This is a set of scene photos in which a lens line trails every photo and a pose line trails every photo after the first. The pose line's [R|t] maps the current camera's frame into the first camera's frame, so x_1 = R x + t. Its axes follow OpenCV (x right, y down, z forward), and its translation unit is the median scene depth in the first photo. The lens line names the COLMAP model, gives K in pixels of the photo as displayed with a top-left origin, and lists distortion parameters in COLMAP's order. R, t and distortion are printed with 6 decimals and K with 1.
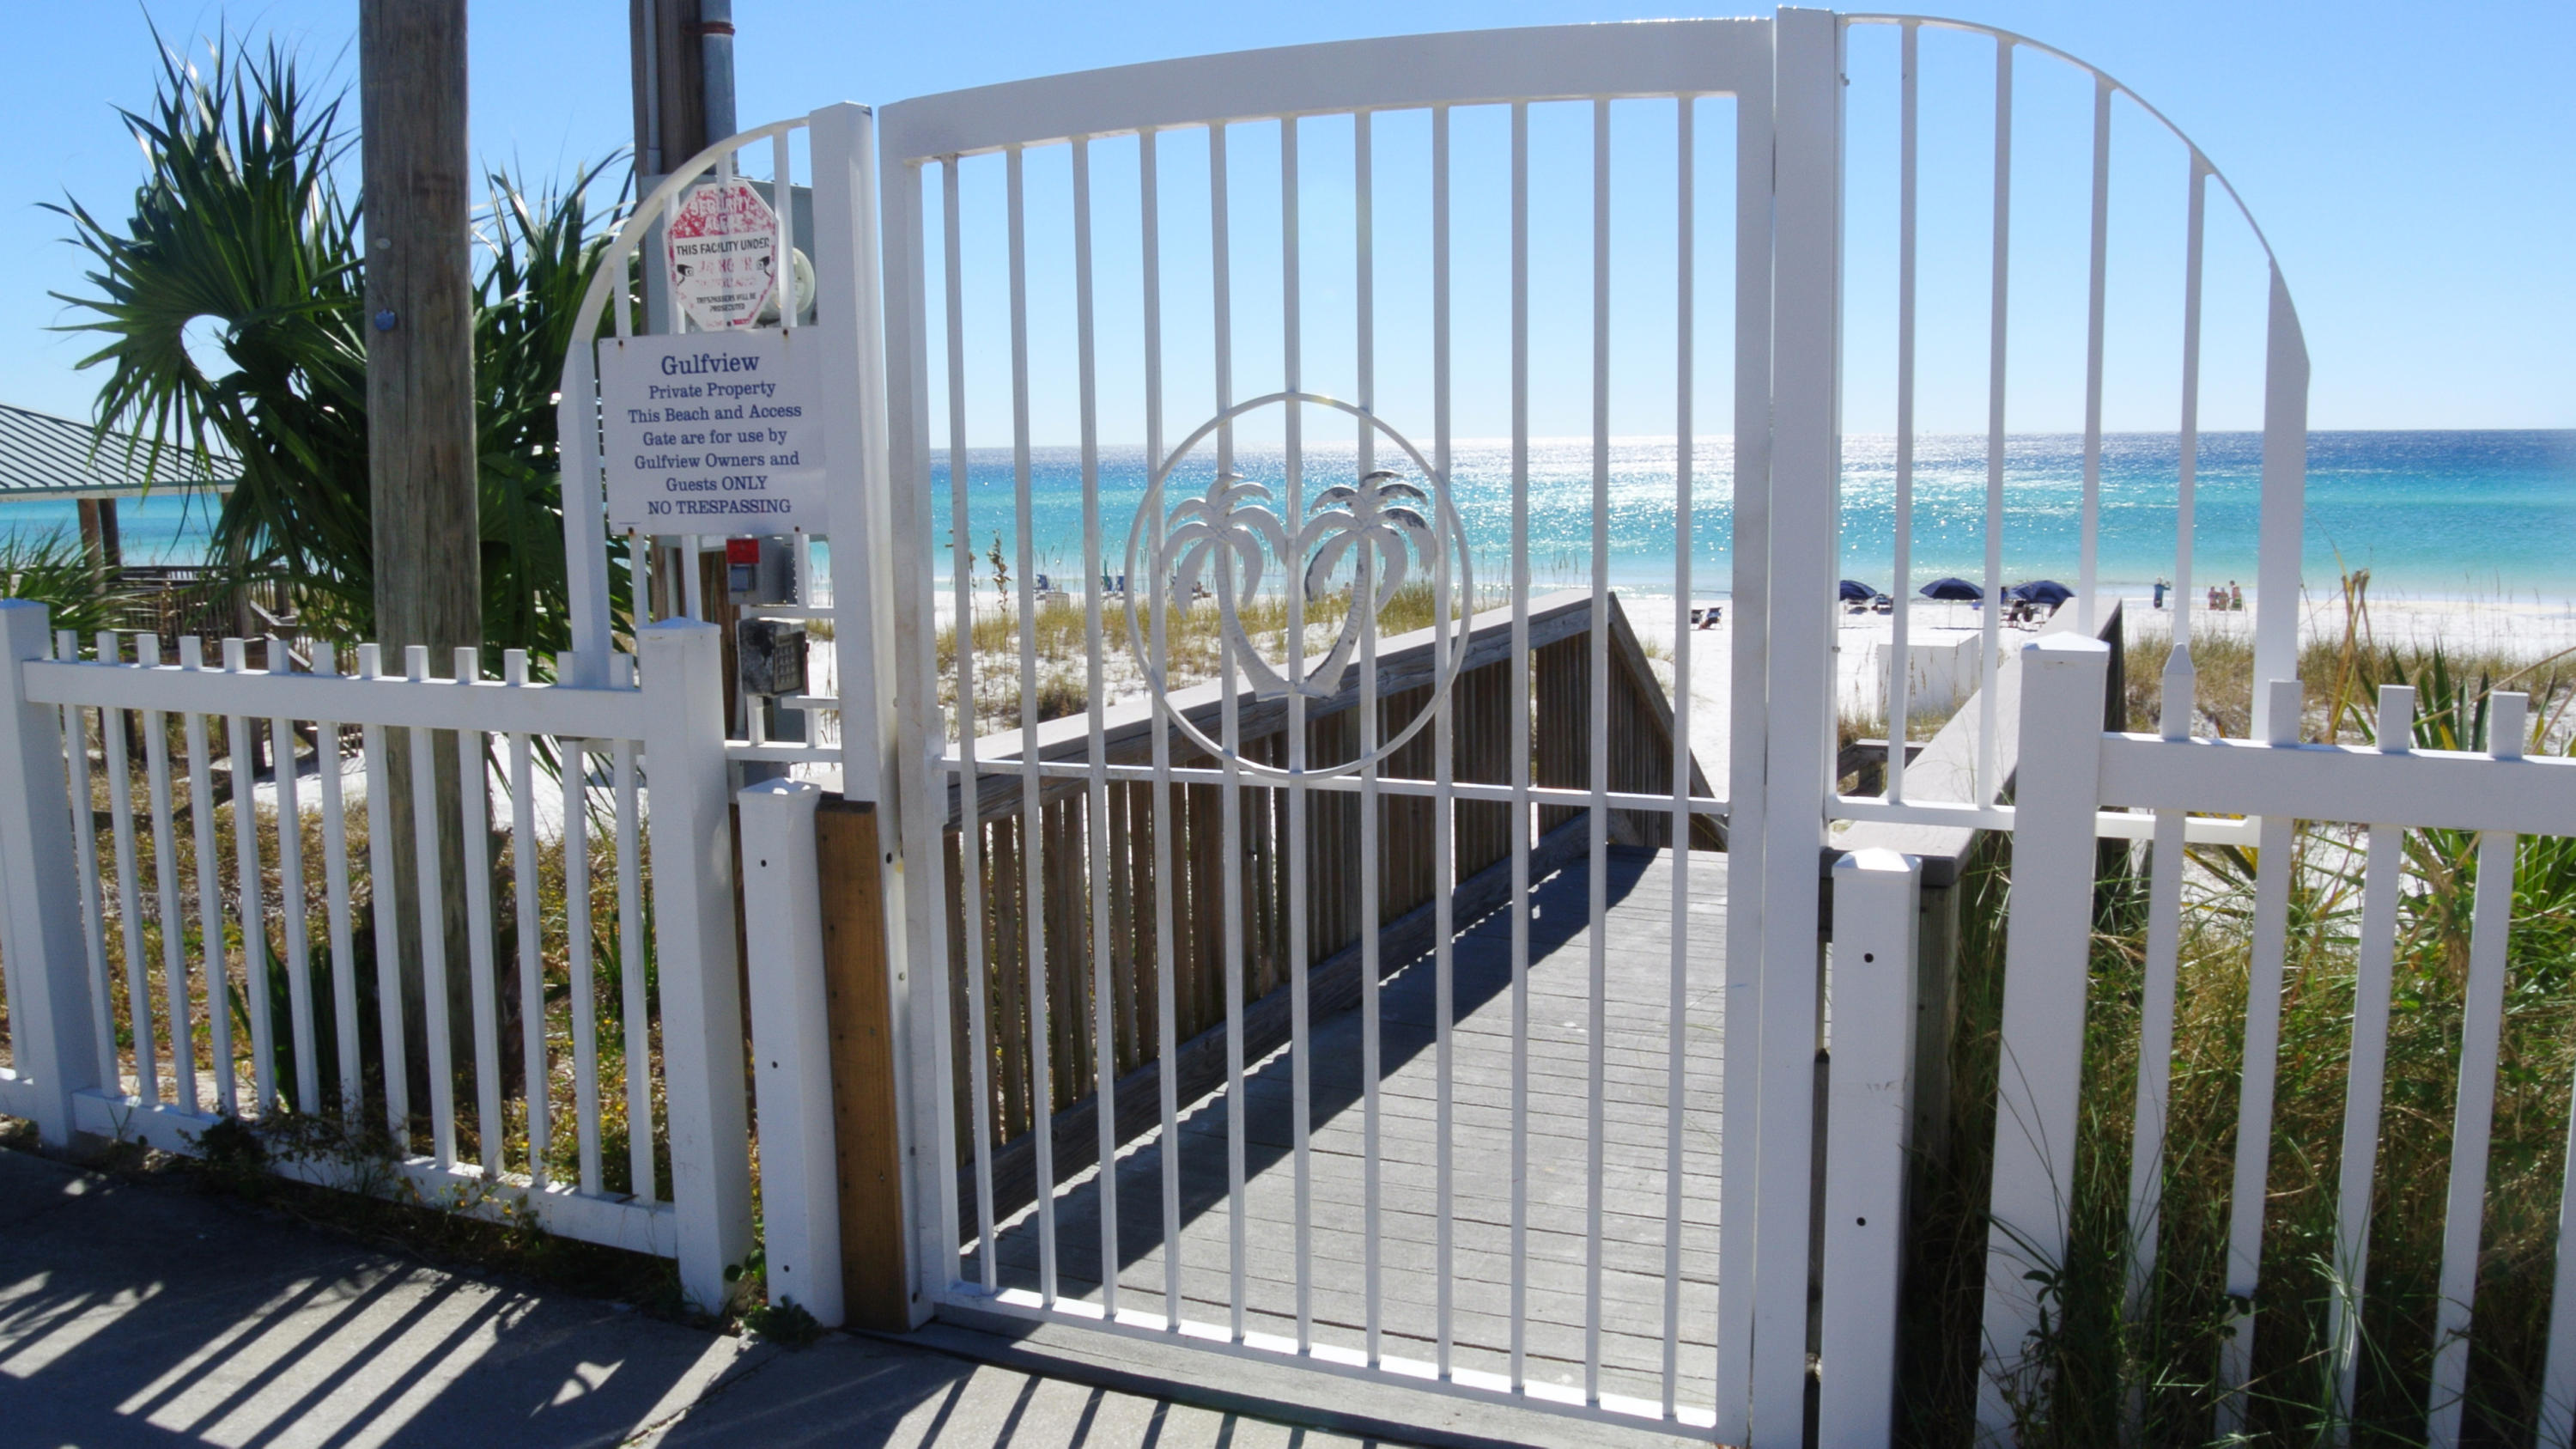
lens RADIAL K [[2041.6, 0, 1280.8], [0, 2041.6, 766.1], [0, 0, 1]] dist [-0.002779, 0.001241]
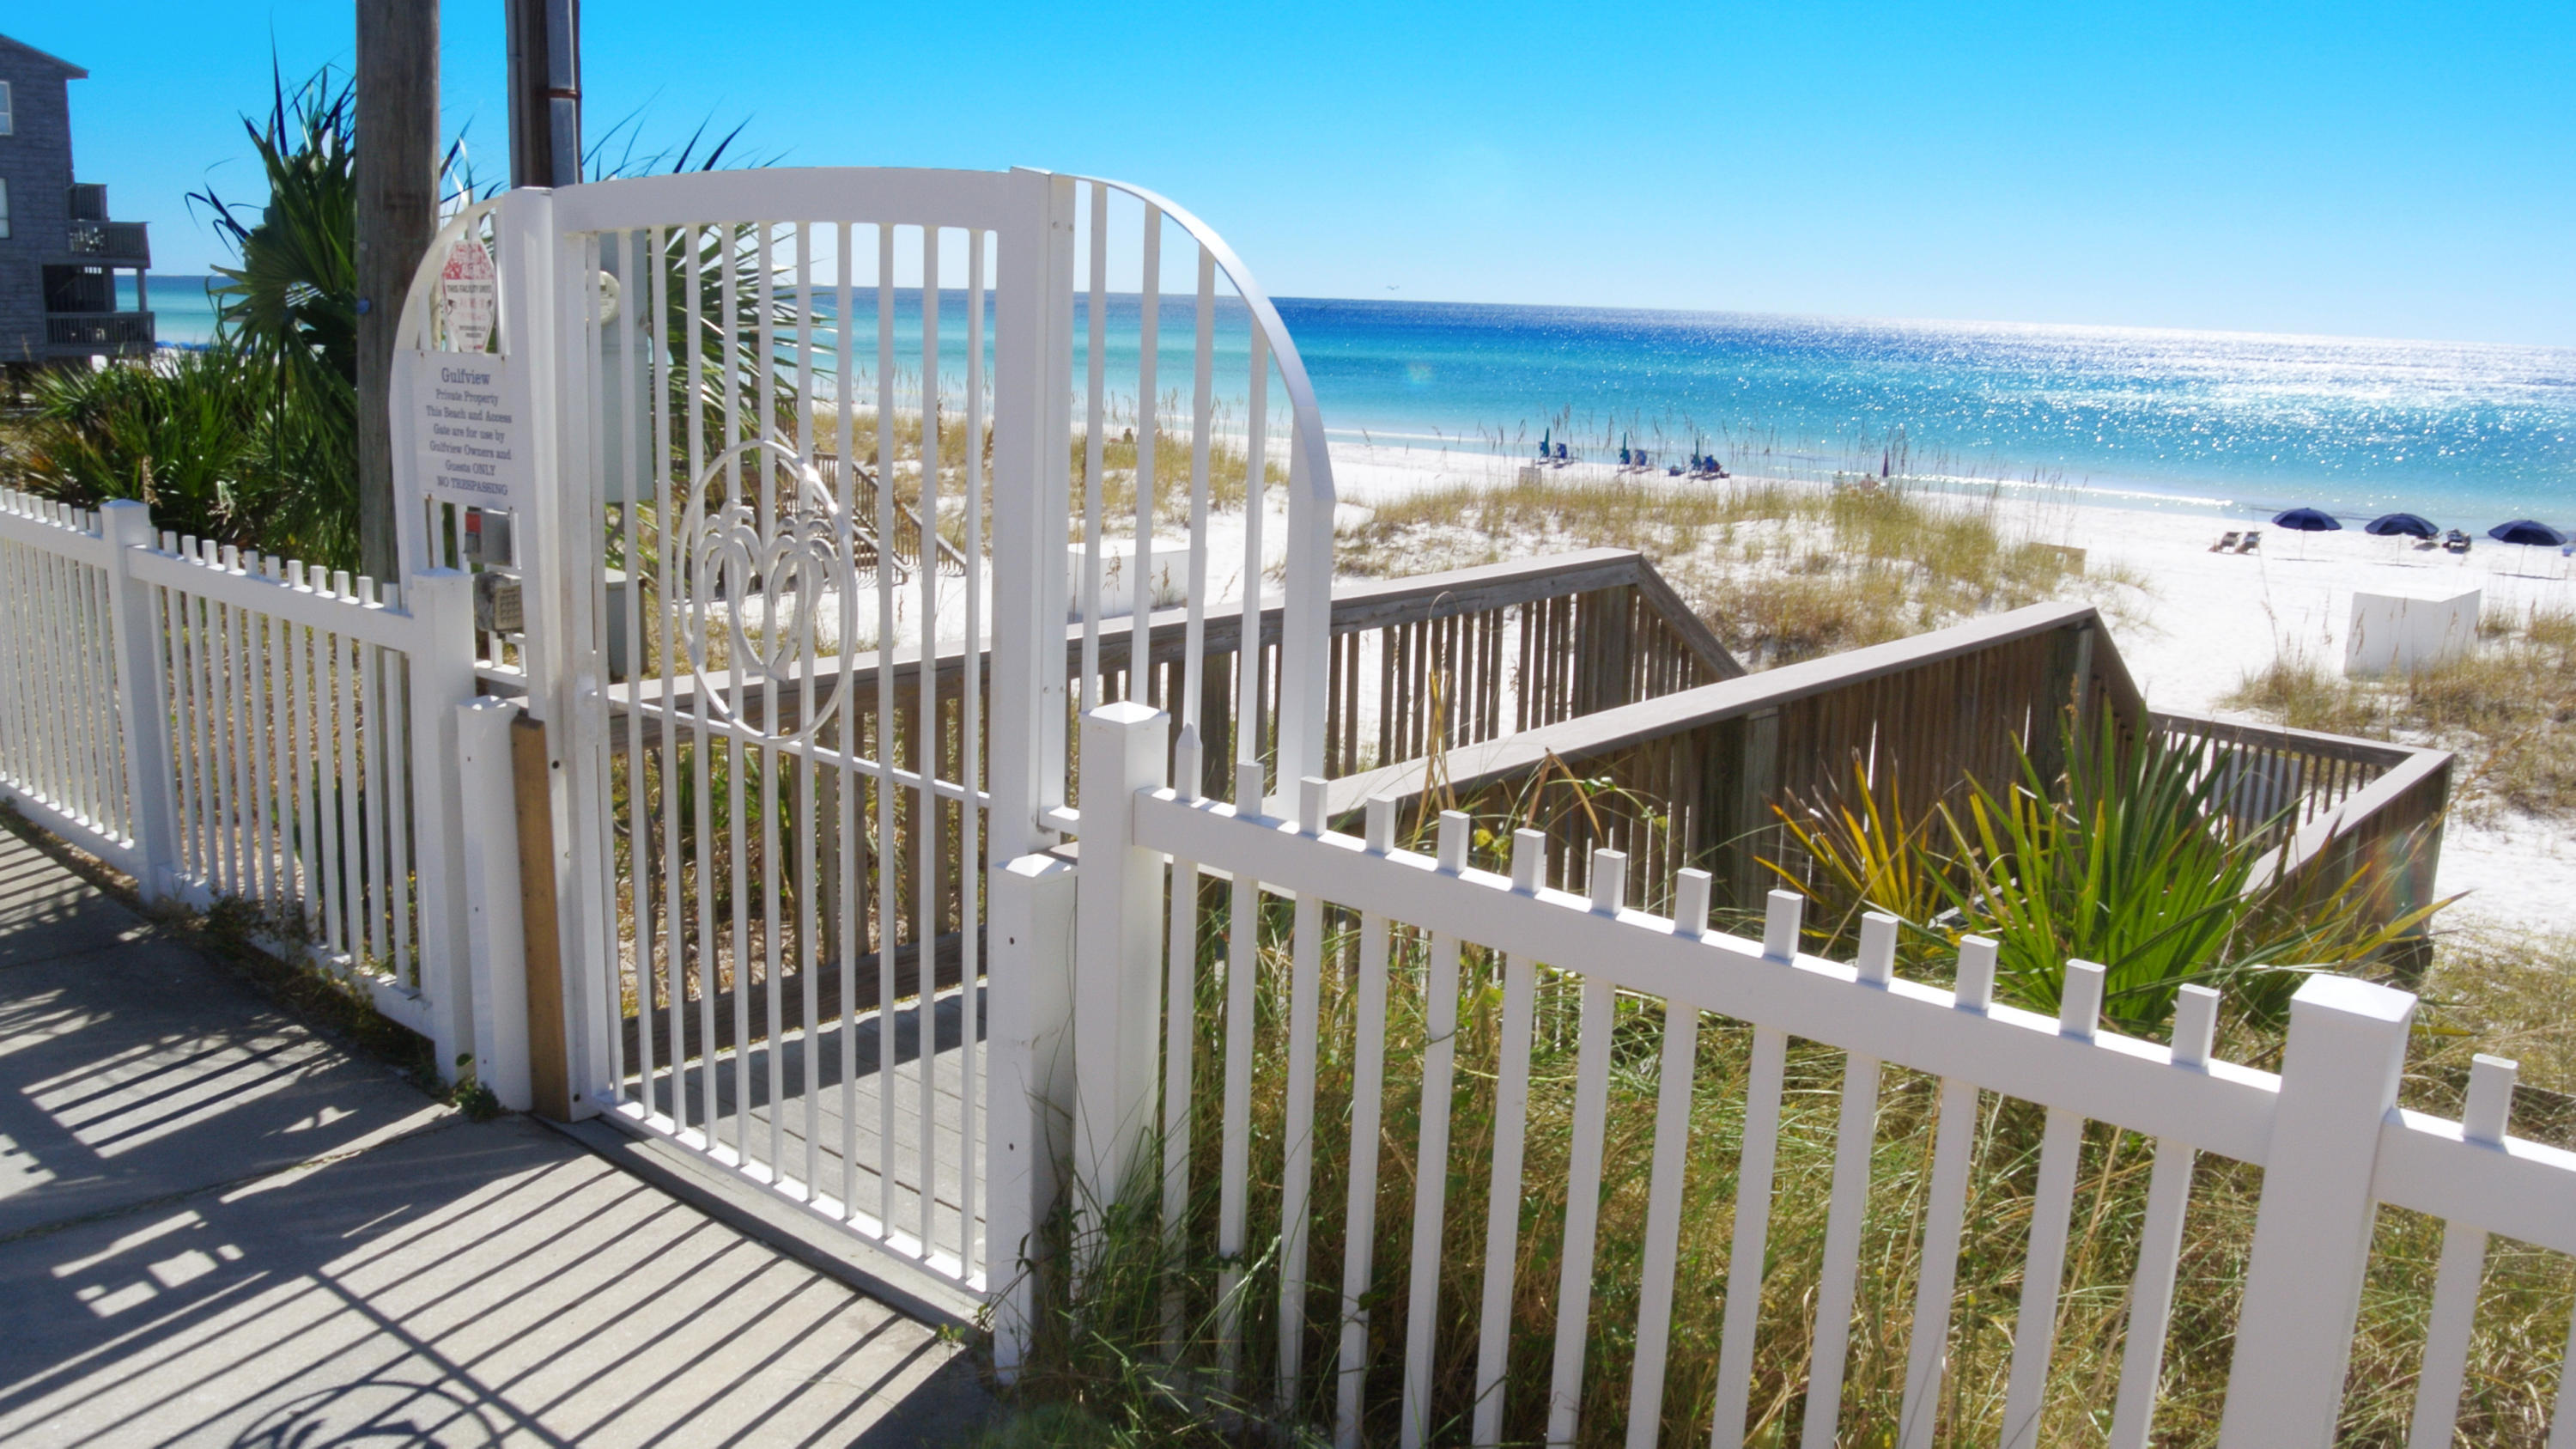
lens RADIAL K [[2041.6, 0, 1280.8], [0, 2041.6, 766.1], [0, 0, 1]] dist [-0.002779, 0.001241]
pose [[0.960027, 0.107616, -0.258393, 0.592542], [-0.089686, 0.992733, 0.080240, -0.101399], [0.265150, -0.053858, 0.962702, -0.137912]]
